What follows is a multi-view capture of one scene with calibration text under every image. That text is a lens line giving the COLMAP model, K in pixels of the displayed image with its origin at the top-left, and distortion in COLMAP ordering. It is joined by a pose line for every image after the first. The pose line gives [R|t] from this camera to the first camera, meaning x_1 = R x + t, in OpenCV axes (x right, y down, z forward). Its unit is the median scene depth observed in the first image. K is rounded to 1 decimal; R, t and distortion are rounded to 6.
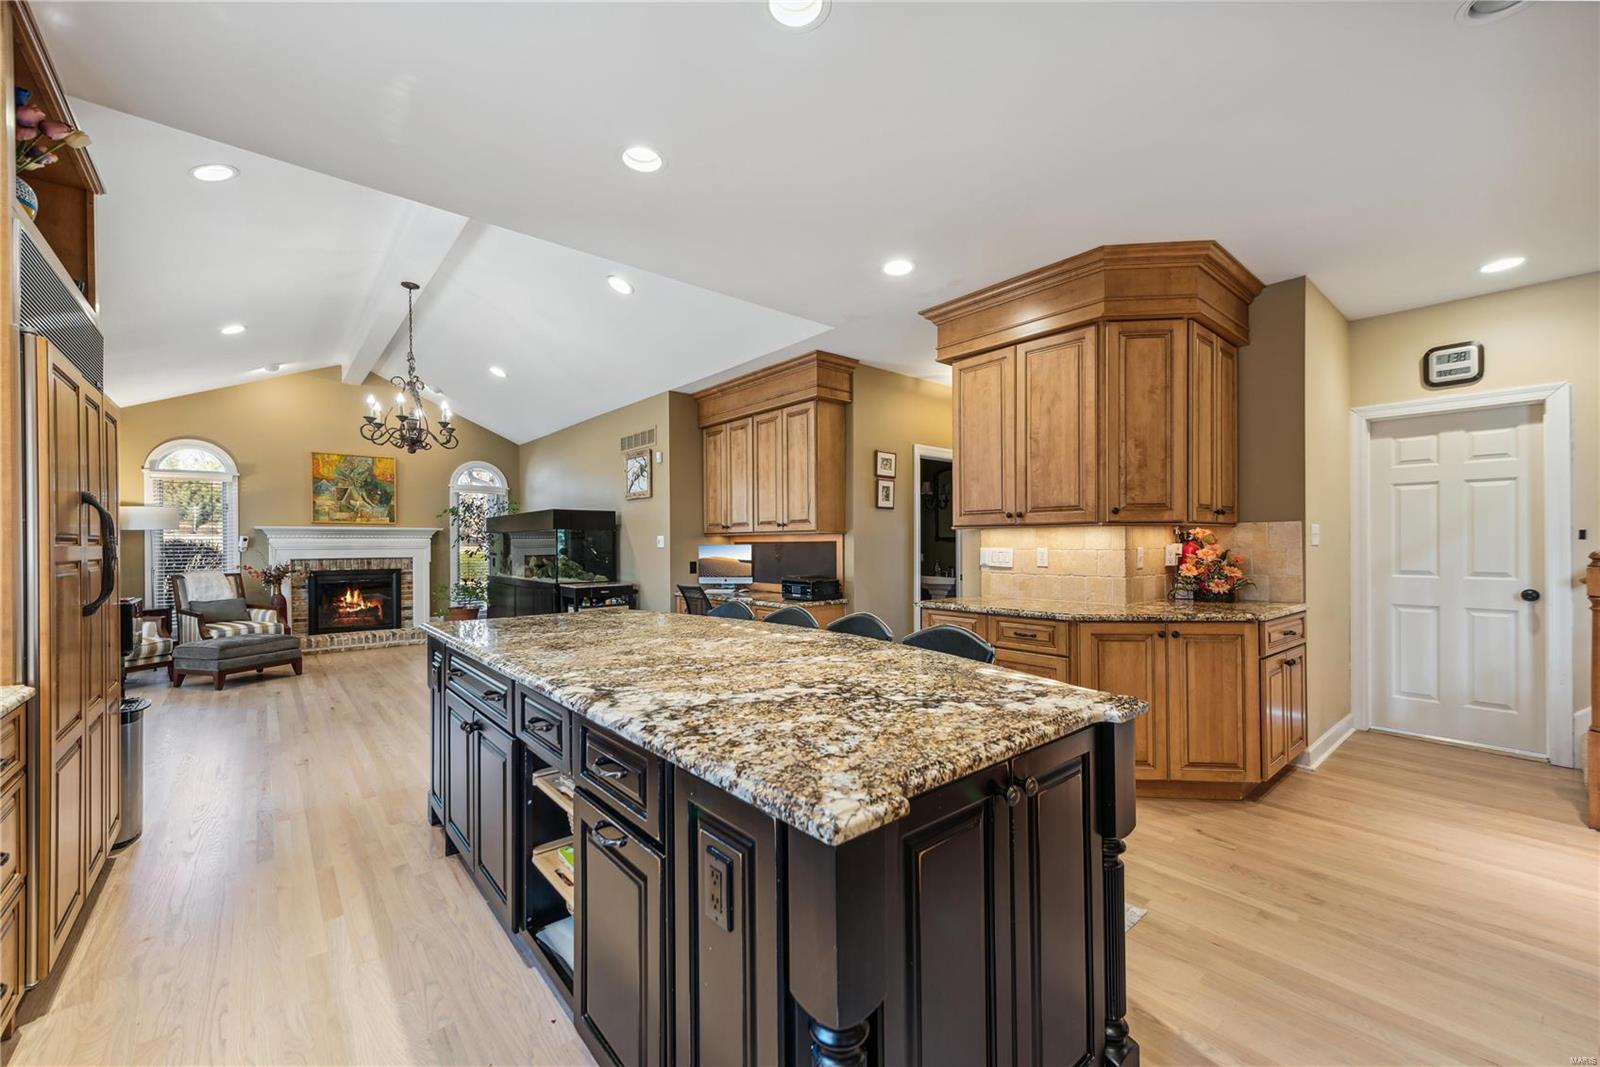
lens RADIAL K [[644.4, 0, 796.2], [0, 644.4, 541.3], [0, 0, 1]] dist [0.001578, -0.000755]
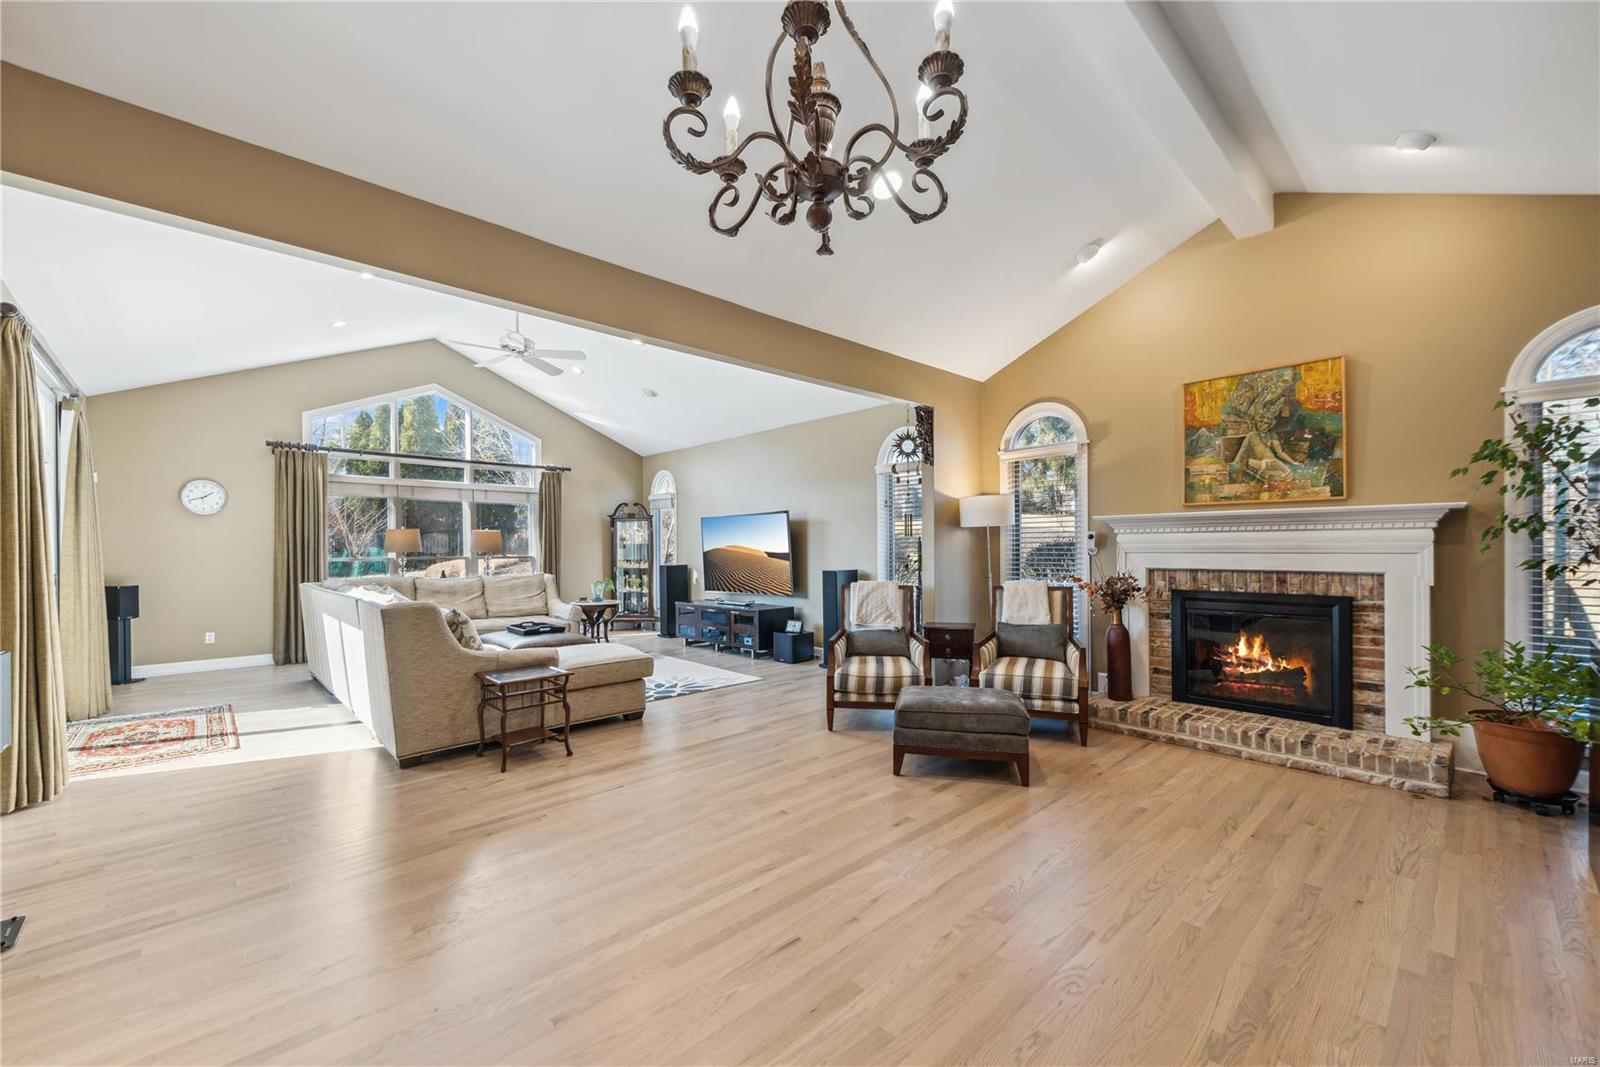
lens RADIAL K [[644.4, 0, 764.6], [0, 644.4, 551.3], [0, 0, 1]] dist [0.001578, -0.000755]
pose [[0.049849, 0.010706, -0.998699, -0.192474], [0.007960, 0.999907, 0.011116, 0.002224], [0.998725, -0.008504, 0.049759, 0.594016]]
